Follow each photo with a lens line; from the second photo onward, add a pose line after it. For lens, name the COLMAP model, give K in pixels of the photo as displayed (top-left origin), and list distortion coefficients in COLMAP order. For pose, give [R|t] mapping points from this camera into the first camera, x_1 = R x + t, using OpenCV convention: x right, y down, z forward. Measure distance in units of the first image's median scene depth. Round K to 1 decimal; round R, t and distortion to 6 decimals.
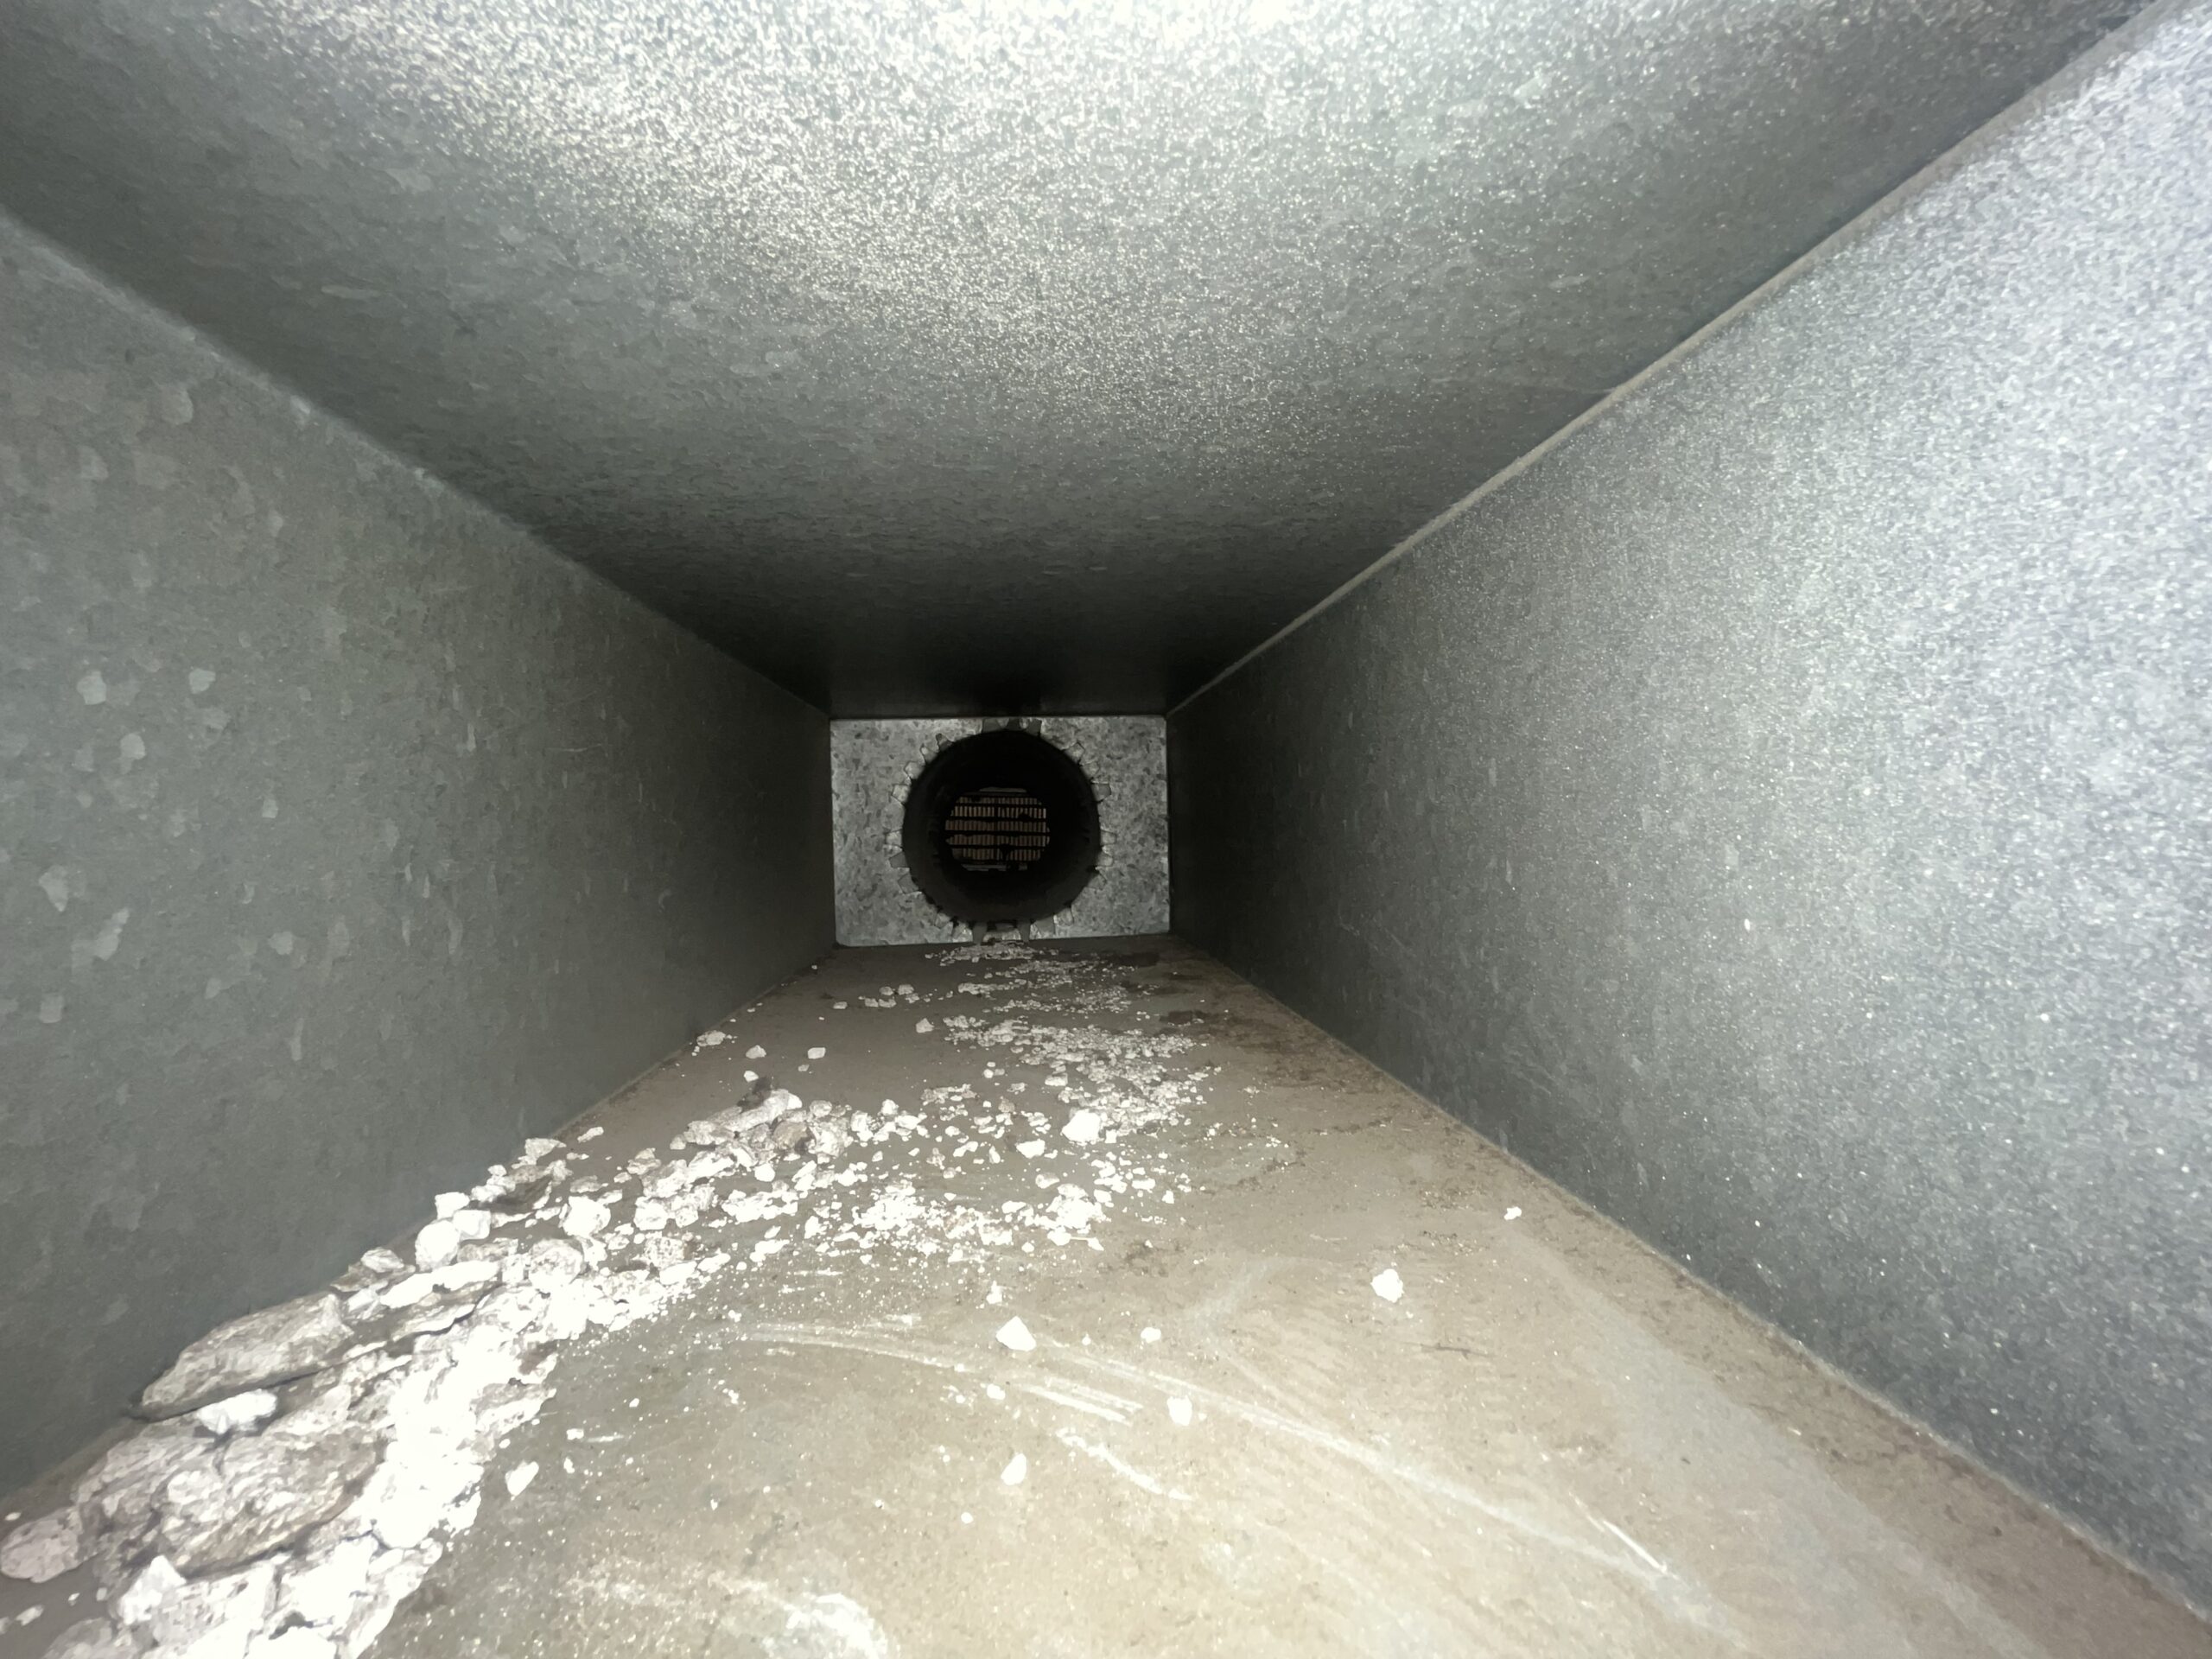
lens RADIAL K [[887.4, 0, 1107.7], [0, 887.4, 832.1], [0, 0, 1]] dist [-0.013292, 0.001472]
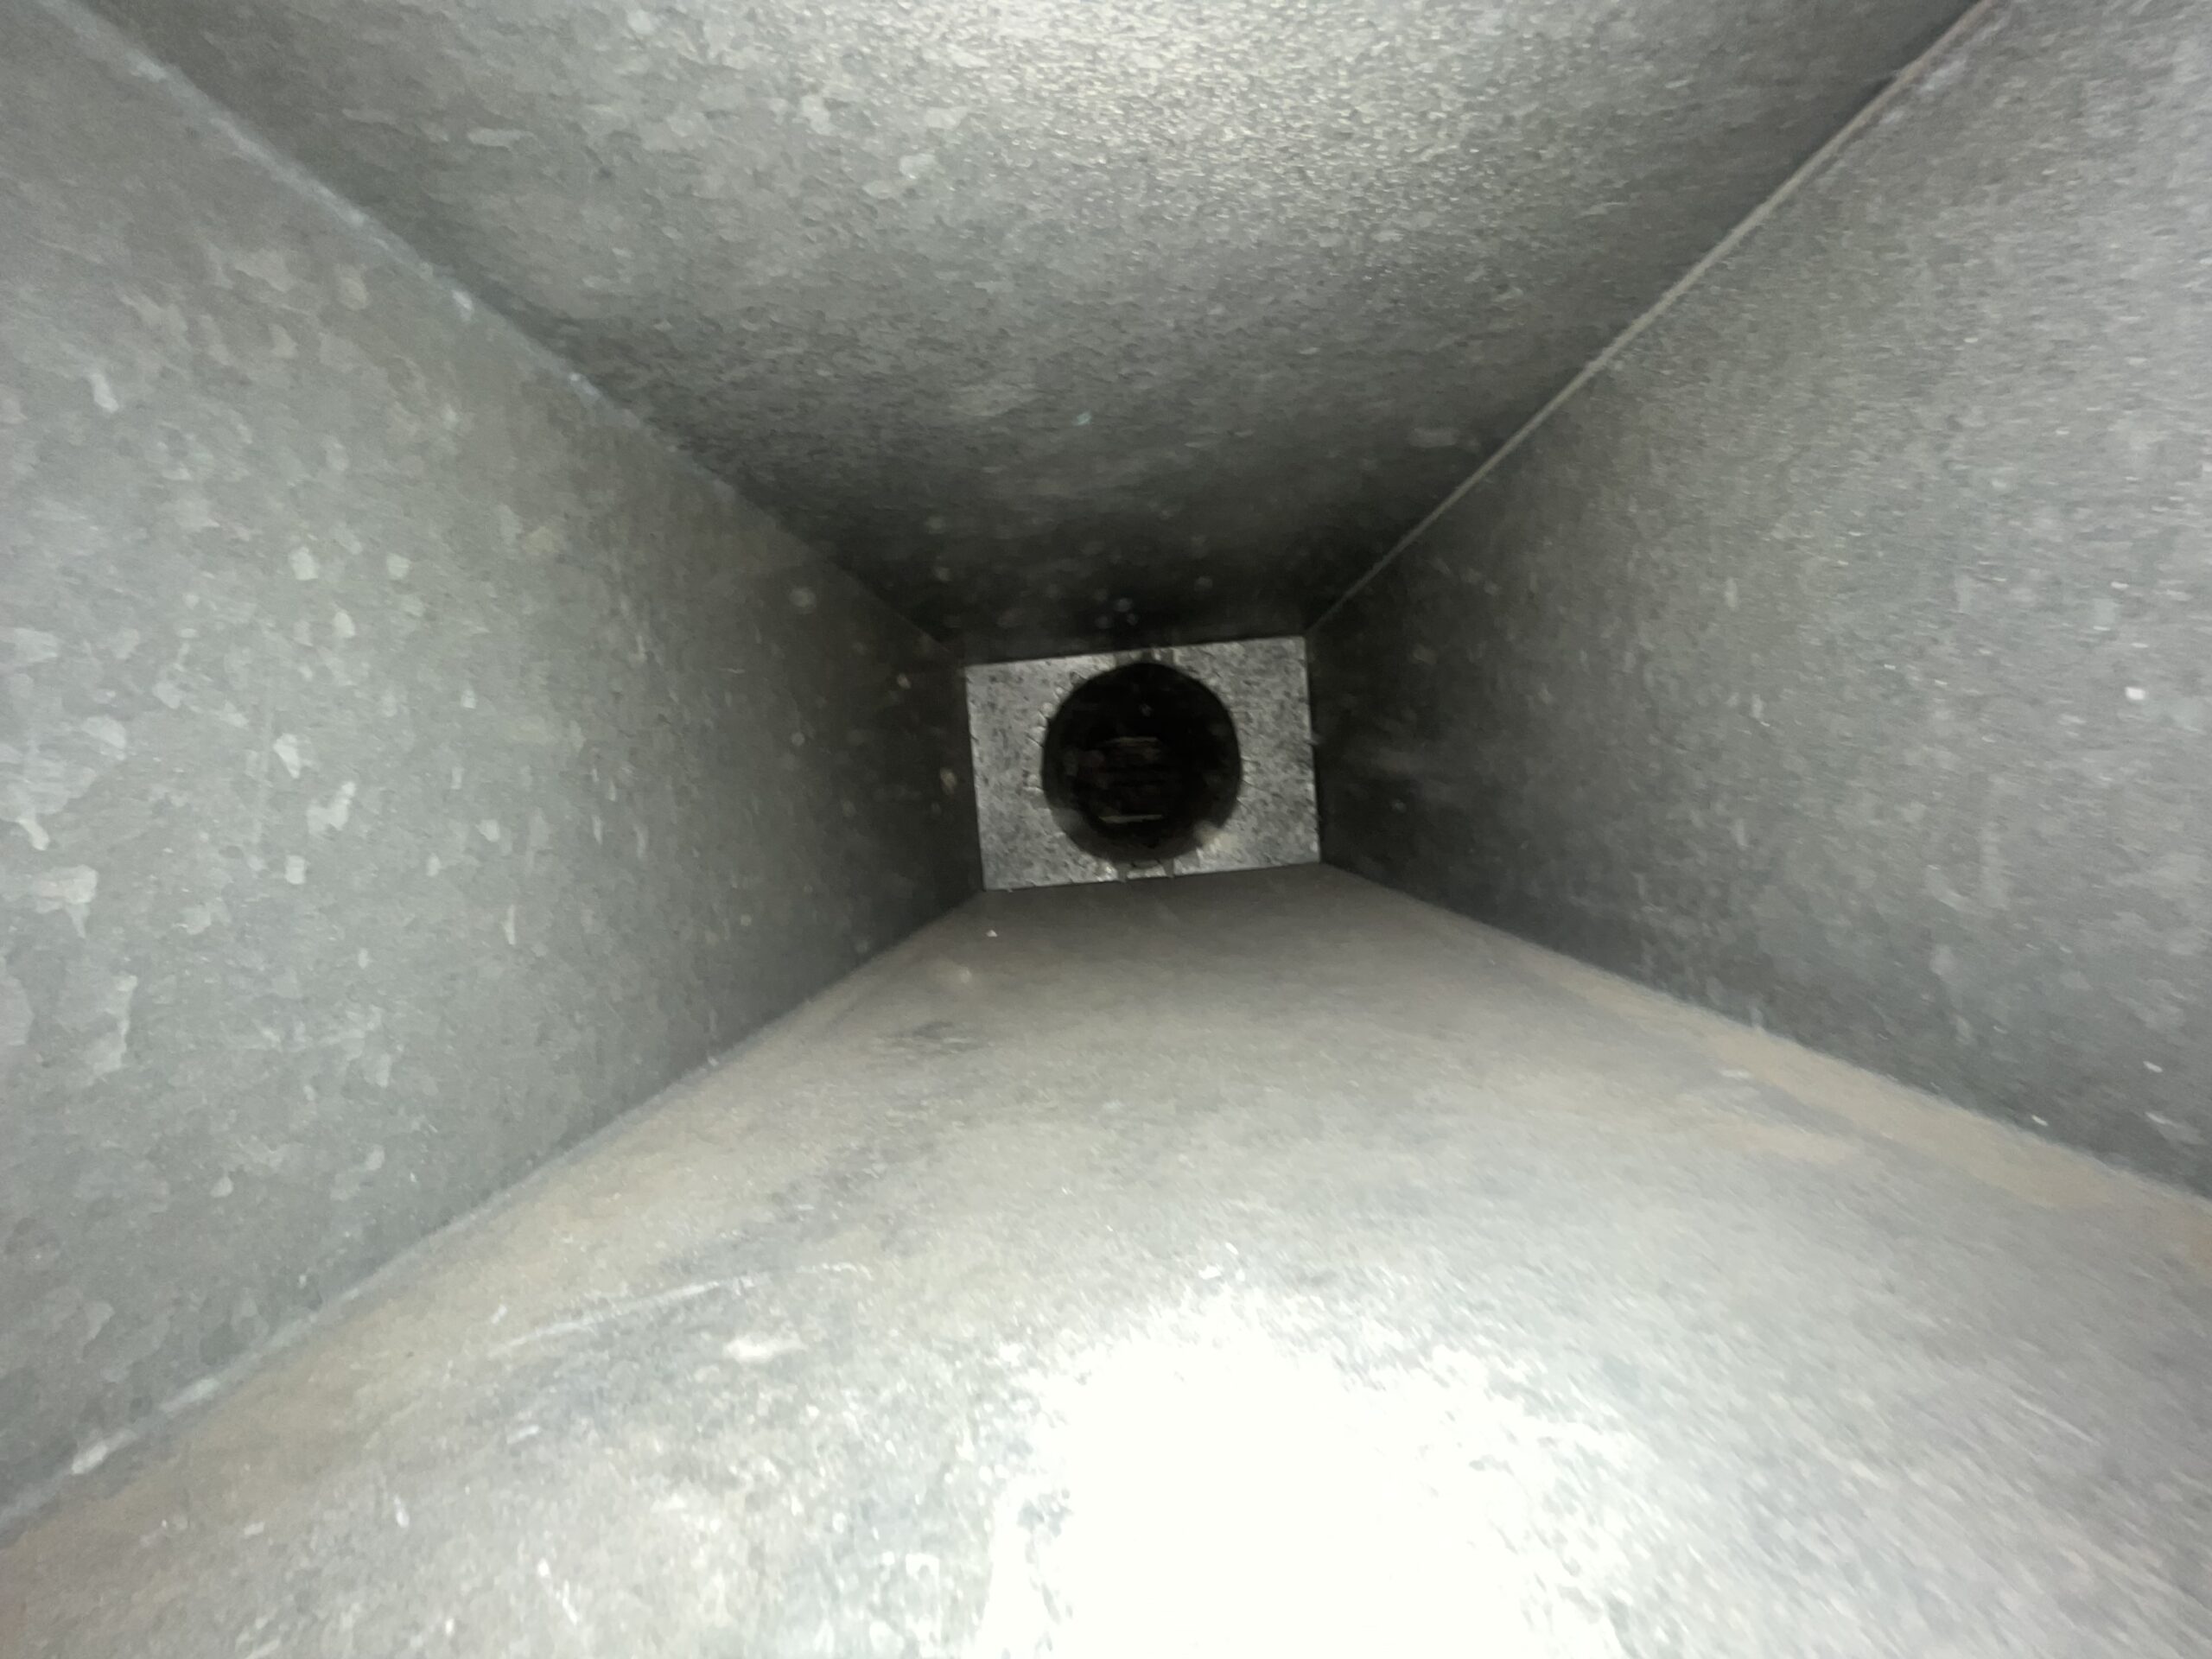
lens RADIAL K [[887.4, 0, 1105.7], [0, 887.4, 831.2], [0, 0, 1]] dist [-0.013292, 0.001472]
pose [[0.987779, -0.048677, -0.148064, -0.061027], [0.055274, 0.997639, 0.040768, 0.117181], [0.145730, -0.048454, 0.988137, 0.069592]]
